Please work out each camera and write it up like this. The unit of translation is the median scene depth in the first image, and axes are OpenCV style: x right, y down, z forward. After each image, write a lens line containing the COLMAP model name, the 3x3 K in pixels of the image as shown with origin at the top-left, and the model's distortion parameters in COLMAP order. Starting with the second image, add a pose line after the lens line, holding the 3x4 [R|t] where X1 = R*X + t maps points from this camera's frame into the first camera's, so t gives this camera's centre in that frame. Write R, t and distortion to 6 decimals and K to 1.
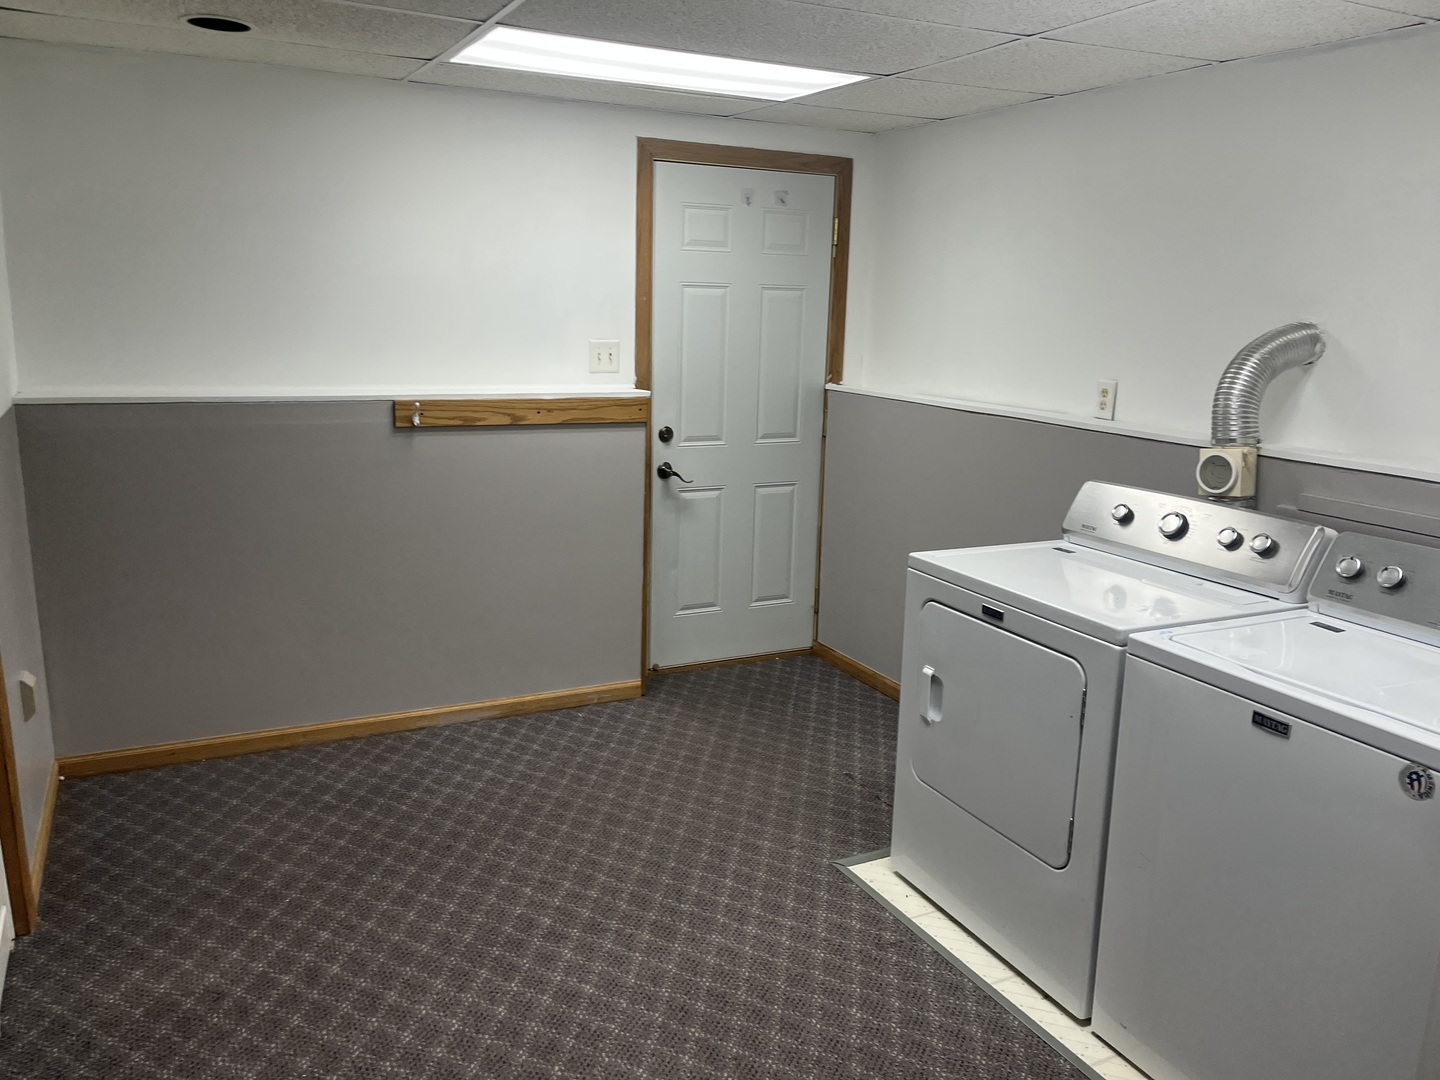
lens RADIAL K [[1087.3, 0, 717.5], [0, 1087.3, 527.0], [0, 0, 1]] dist [0.060314, -0.074979]
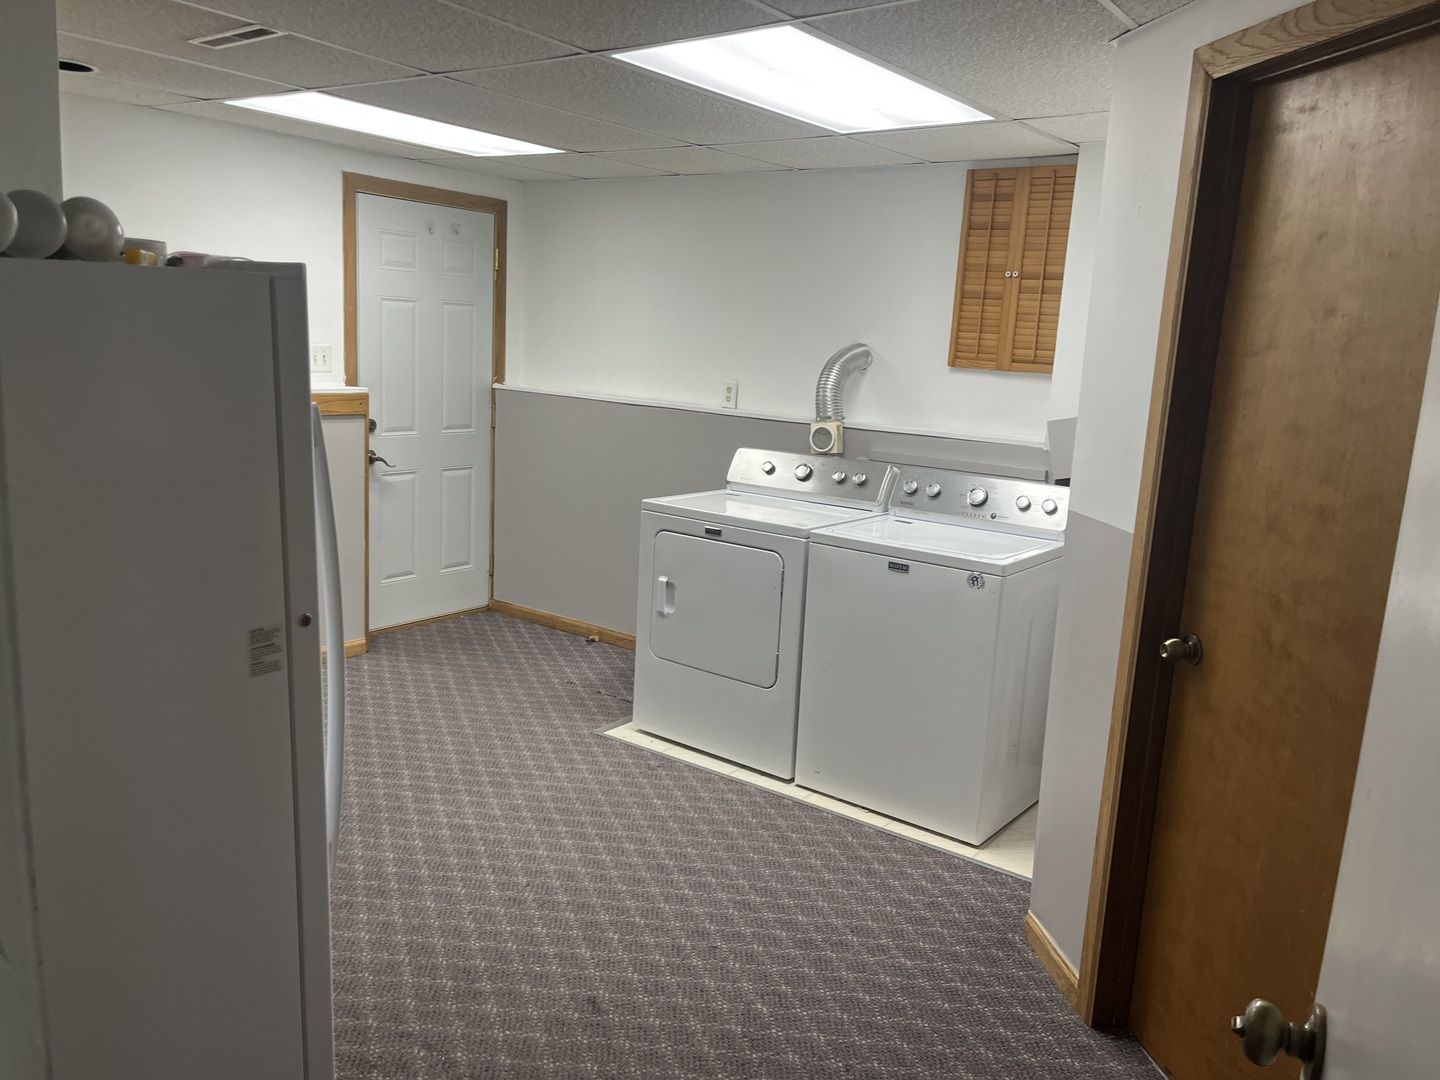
lens RADIAL K [[1087.3, 0, 717.5], [0, 1087.3, 527.0], [0, 0, 1]] dist [0.060314, -0.074979]
pose [[0.891298, -0.056400, 0.449898, -0.349867], [0.060607, 0.998149, 0.005060, 0.054644], [-0.449350, 0.022757, 0.893066, -0.287280]]
